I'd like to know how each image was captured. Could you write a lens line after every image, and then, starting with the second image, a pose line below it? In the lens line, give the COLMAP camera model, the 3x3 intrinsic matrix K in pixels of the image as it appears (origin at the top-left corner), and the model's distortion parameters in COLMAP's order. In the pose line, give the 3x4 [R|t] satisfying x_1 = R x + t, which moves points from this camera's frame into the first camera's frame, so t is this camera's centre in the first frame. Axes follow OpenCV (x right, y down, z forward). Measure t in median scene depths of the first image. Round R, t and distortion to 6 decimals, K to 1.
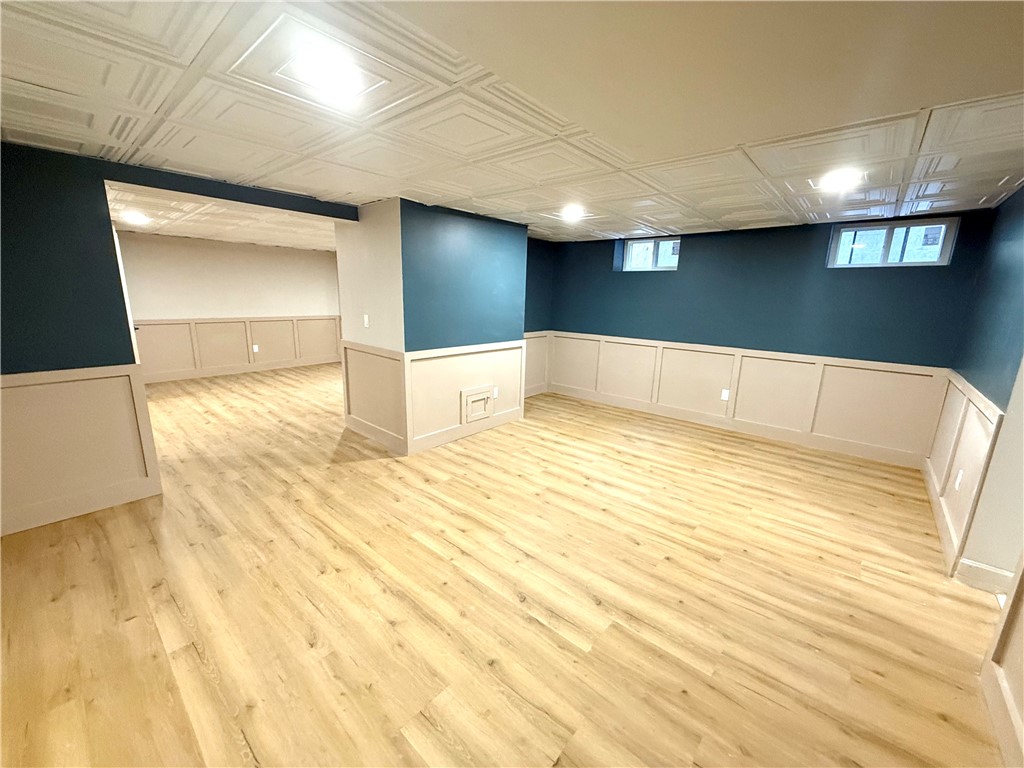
lens RADIAL K [[410.8, 0, 514.5], [0, 410.8, 384.5], [0, 0, 1]] dist [0.000780, 0.000042]
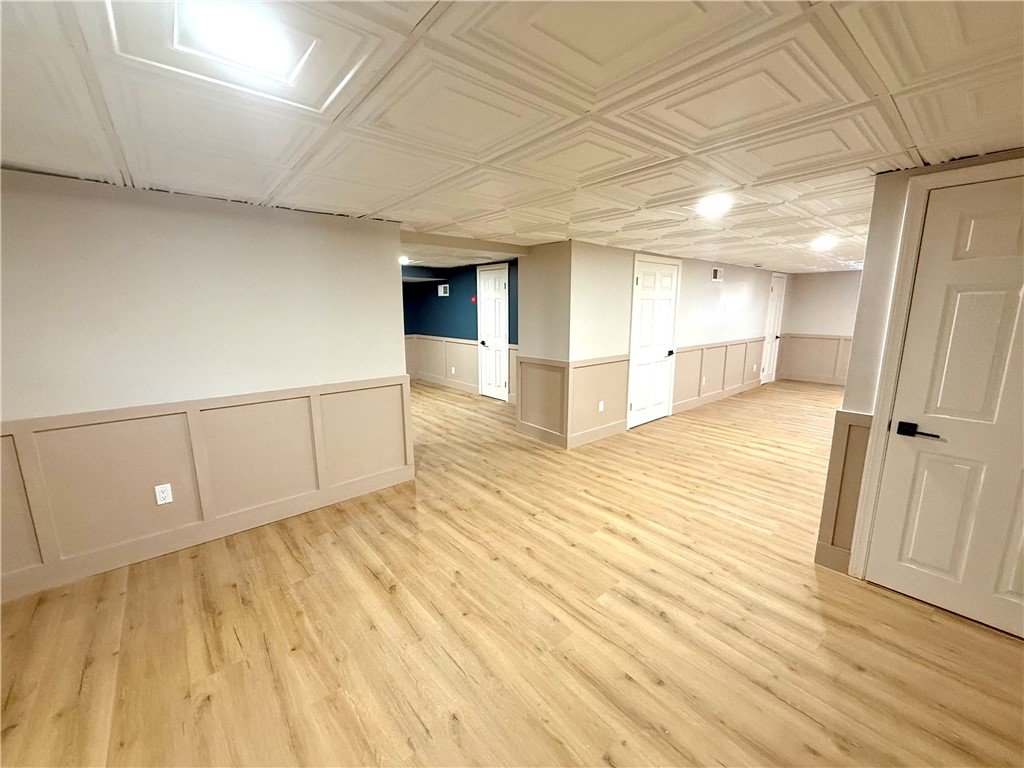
lens RADIAL K [[410.8, 0, 509.0], [0, 410.8, 383.0], [0, 0, 1]] dist [0.000780, 0.000042]
pose [[-0.987346, -0.053875, 0.149150, -0.771157], [0.009755, 0.918107, 0.396213, -0.430314], [-0.158281, 0.392654, -0.905963, 1.783326]]
